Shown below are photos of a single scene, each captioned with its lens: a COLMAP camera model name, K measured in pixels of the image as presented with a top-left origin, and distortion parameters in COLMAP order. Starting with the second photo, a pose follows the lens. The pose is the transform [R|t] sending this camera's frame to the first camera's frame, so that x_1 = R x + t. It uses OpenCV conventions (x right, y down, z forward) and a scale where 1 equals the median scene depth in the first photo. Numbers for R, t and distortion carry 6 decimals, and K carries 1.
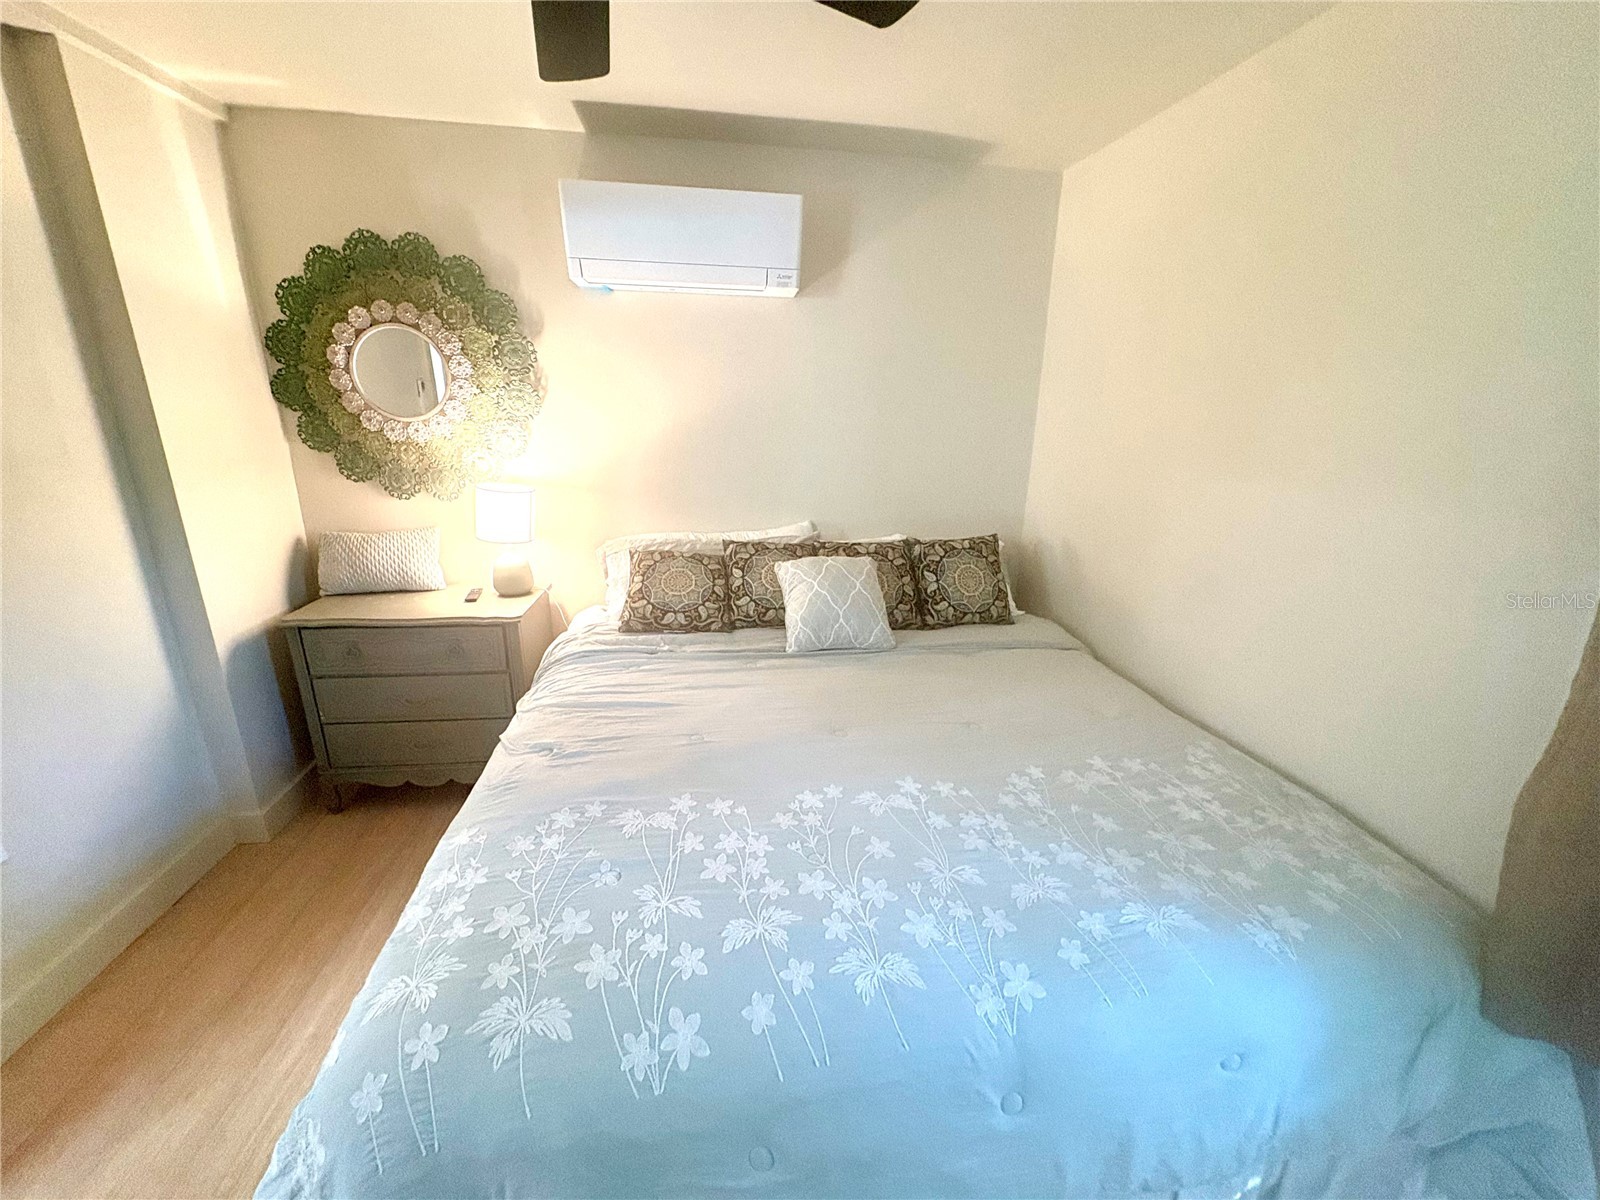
lens RADIAL K [[637.0, 0, 793.5], [0, 637.0, 602.8], [0, 0, 1]] dist [0.001018, -0.000295]
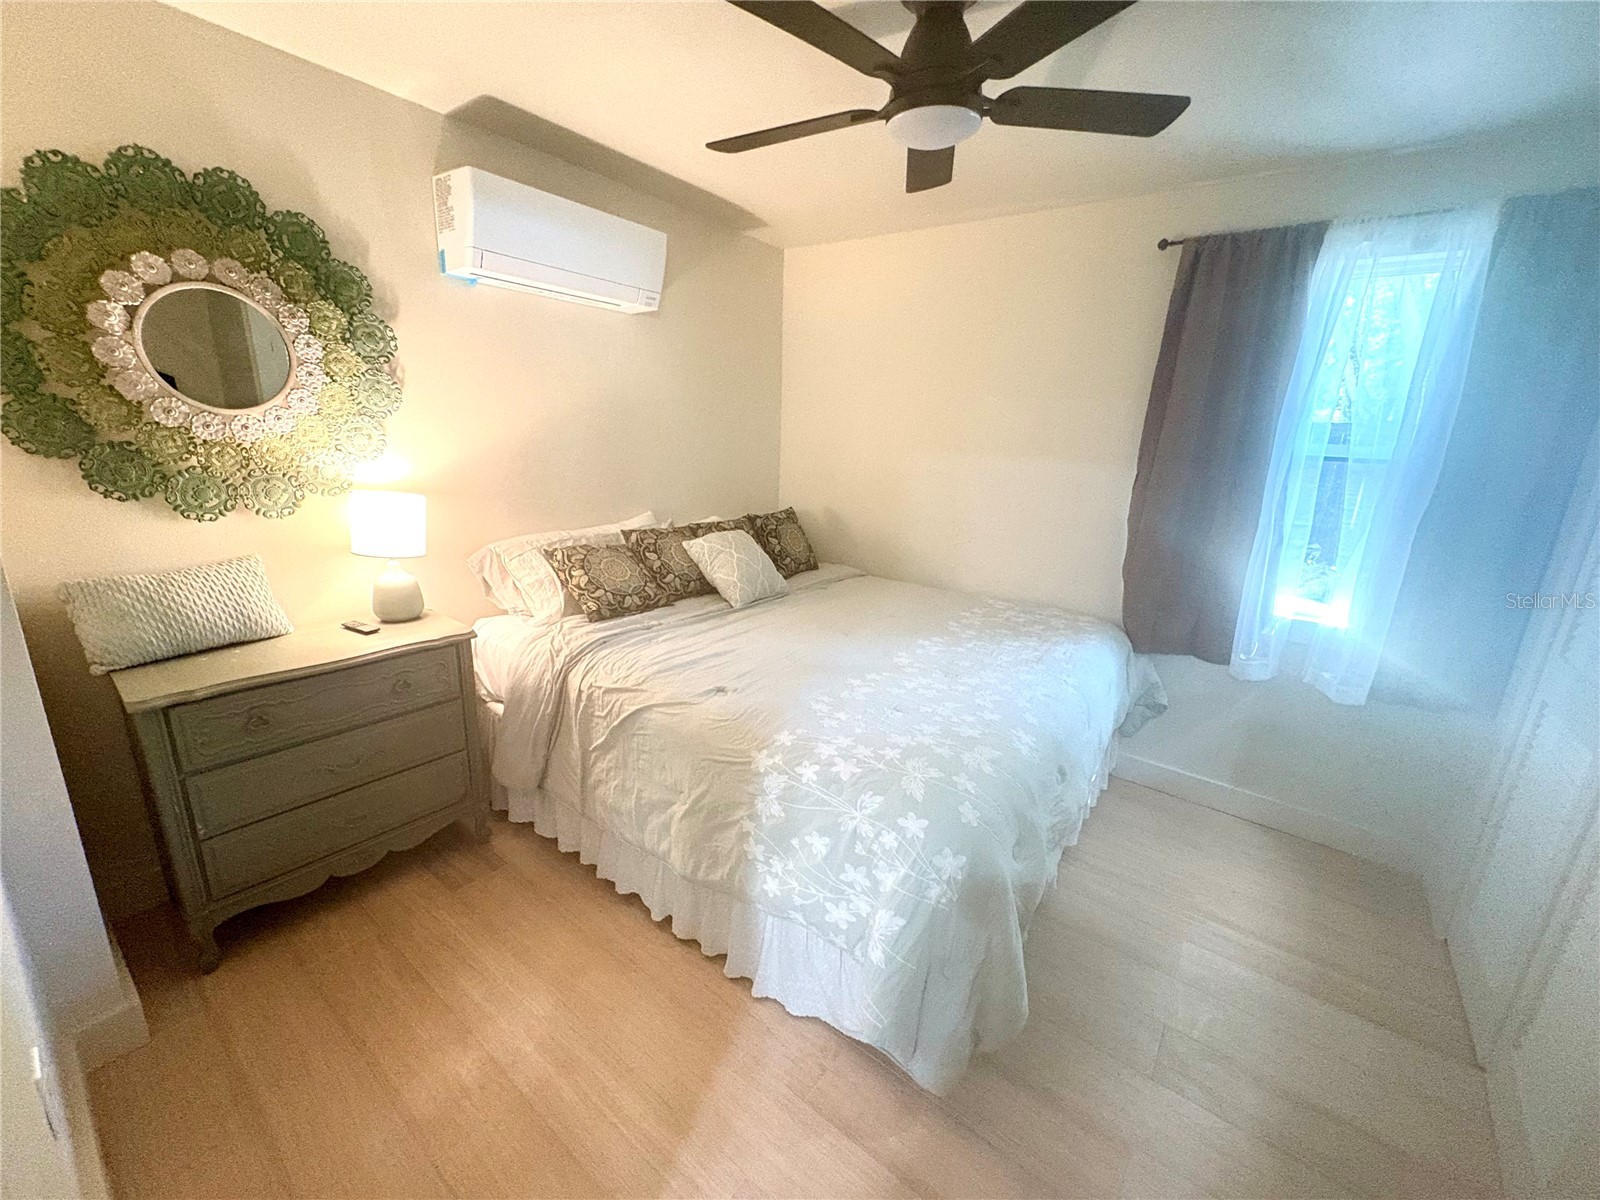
lens RADIAL K [[637.0, 0, 799.1], [0, 637.0, 604.1], [0, 0, 1]] dist [0.001018, -0.000295]
pose [[0.707128, -0.180469, 0.683668, -0.720539], [0.192965, 0.979433, 0.058955, 0.020802], [-0.680246, 0.090235, 0.727408, 0.017175]]
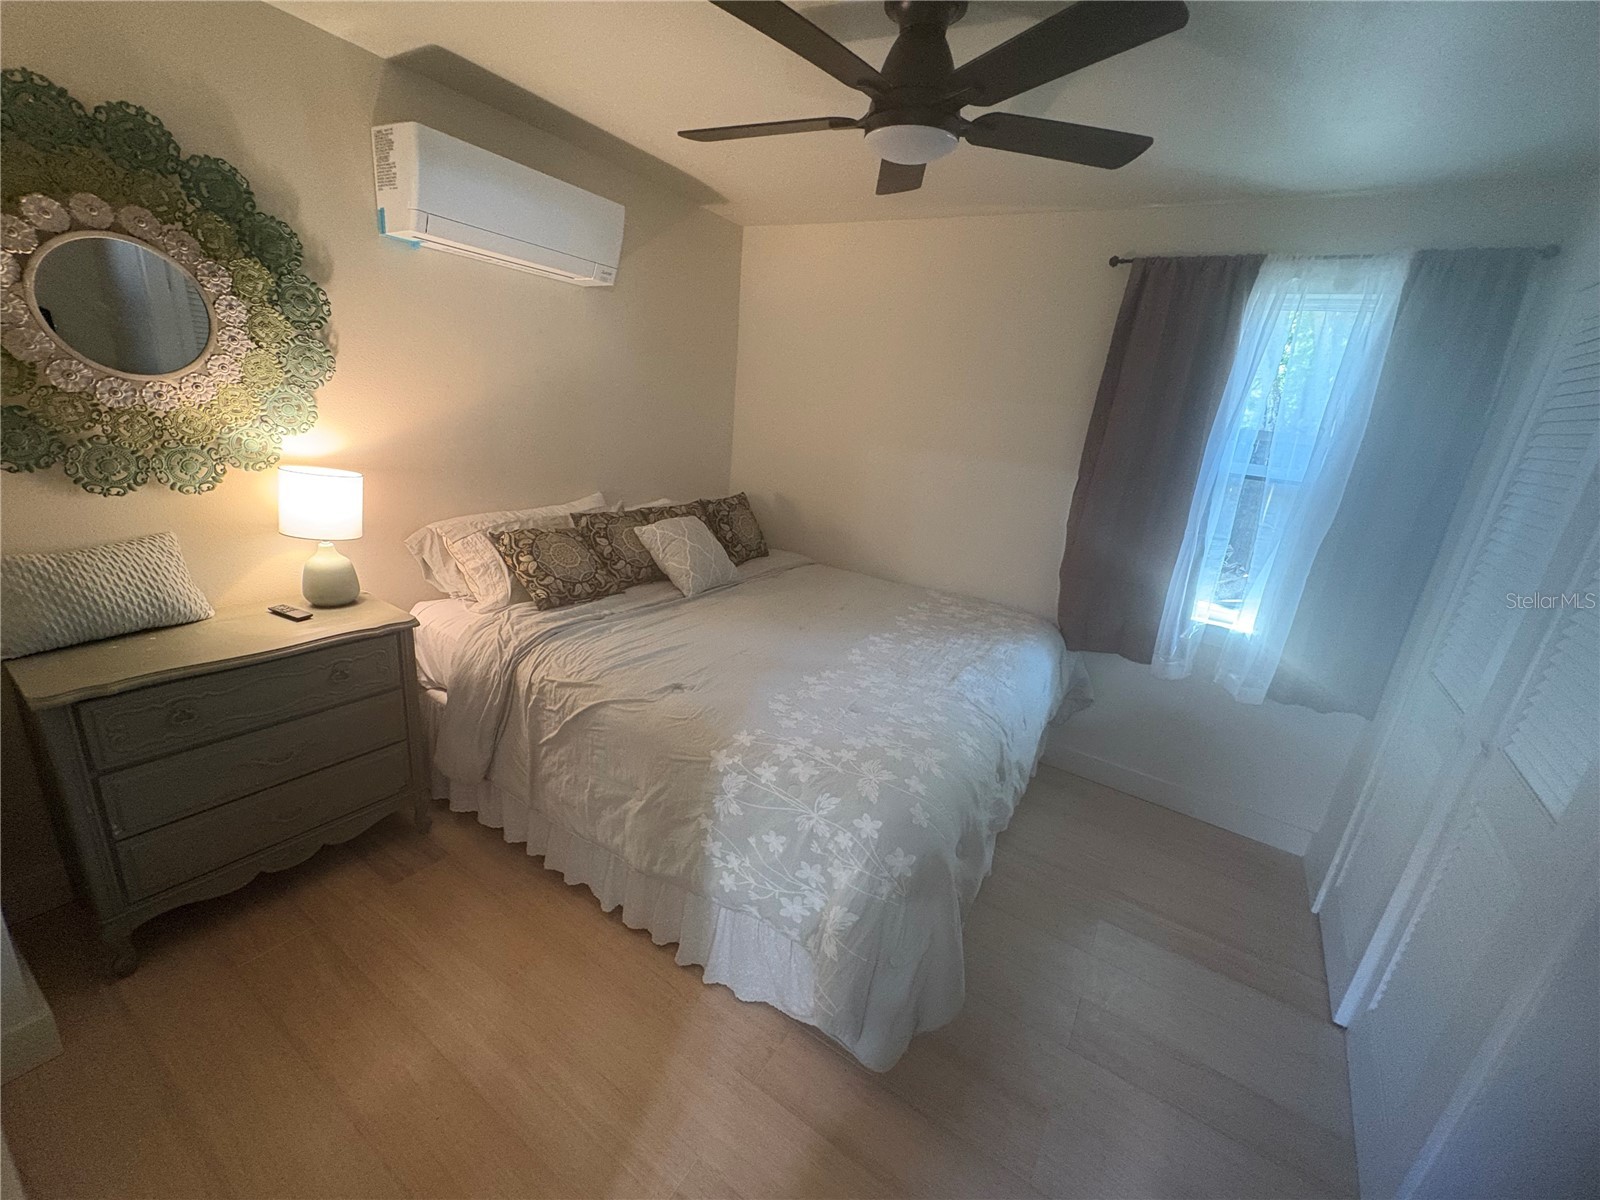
lens RADIAL K [[637.0, 0, 798.8], [0, 637.0, 604.4], [0, 0, 1]] dist [0.001018, -0.000295]
pose [[0.643458, -0.192642, 0.740845, -0.740712], [0.155822, 0.980515, 0.119625, -0.020337], [-0.749454, 0.038467, 0.660938, 0.024814]]
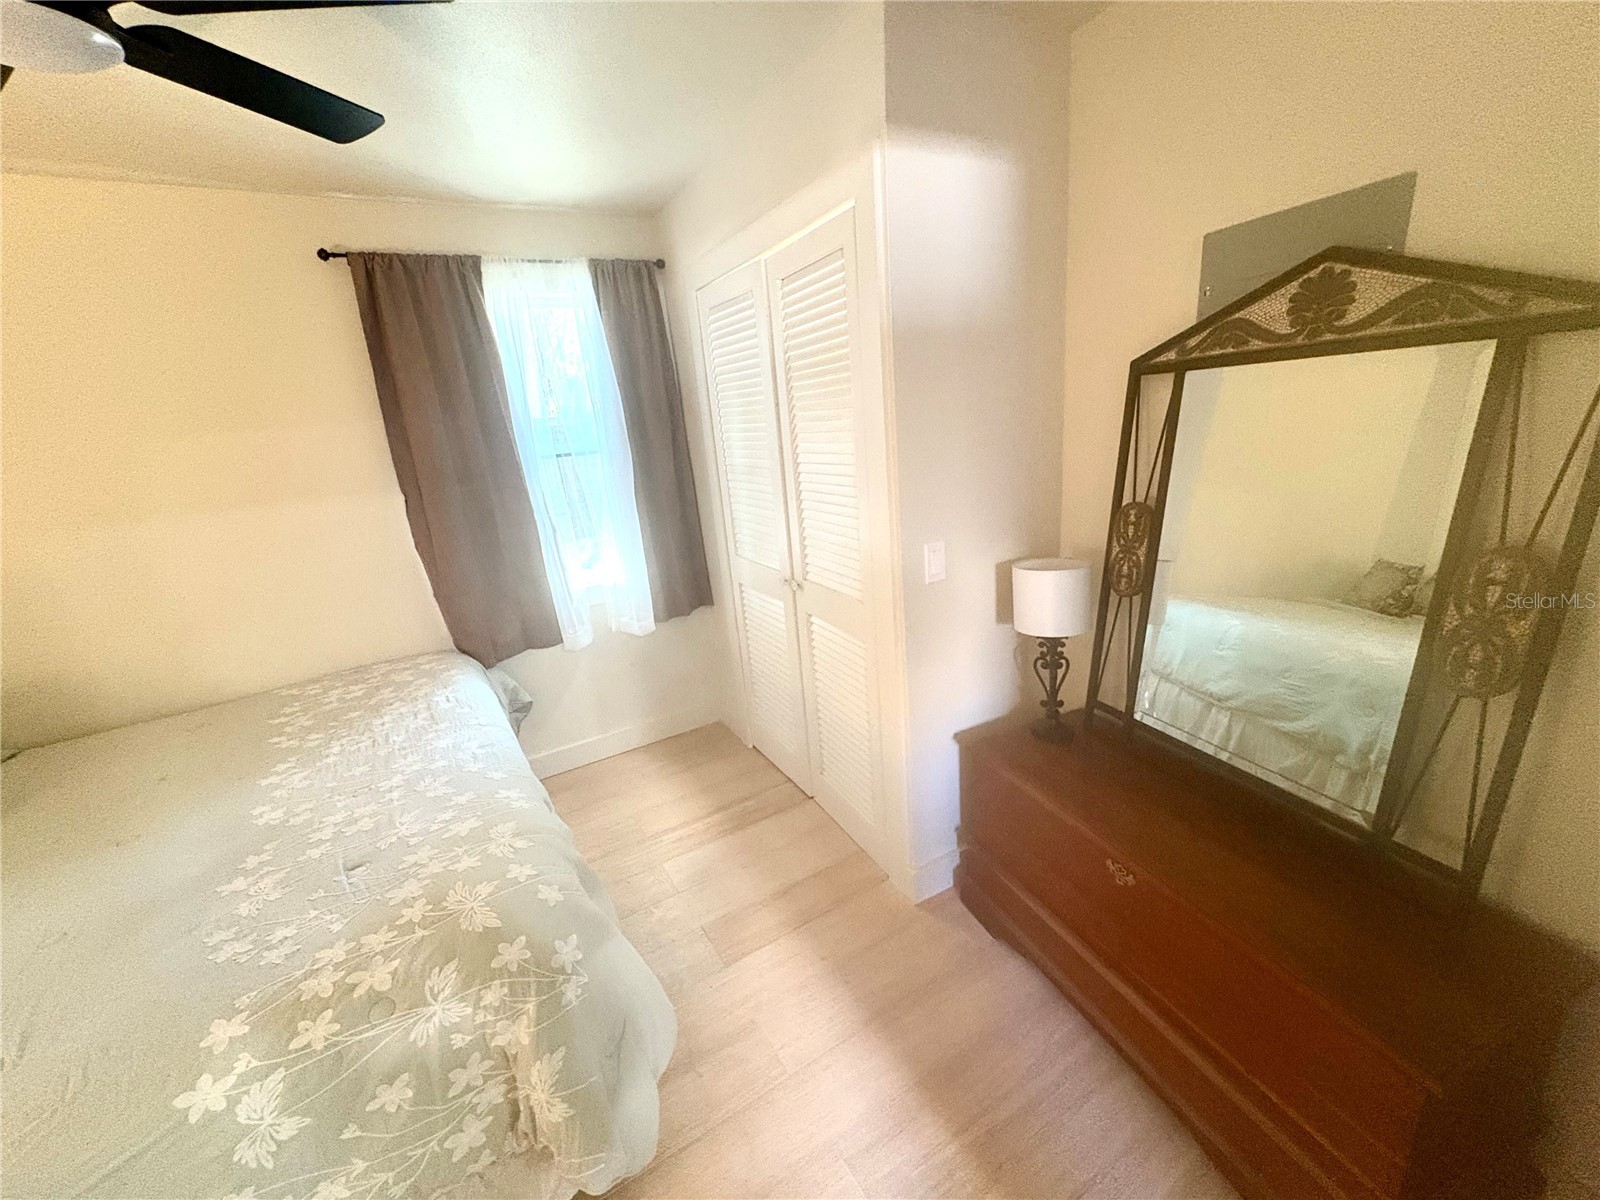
lens RADIAL K [[637.0, 0, 802.6], [0, 637.0, 603.4], [0, 0, 1]] dist [0.001018, -0.000295]
pose [[-0.397916, -0.251318, 0.882328, -0.732384], [0.360044, 0.841809, 0.402151, -0.066341], [-0.843819, 0.477699, -0.244484, 0.194887]]
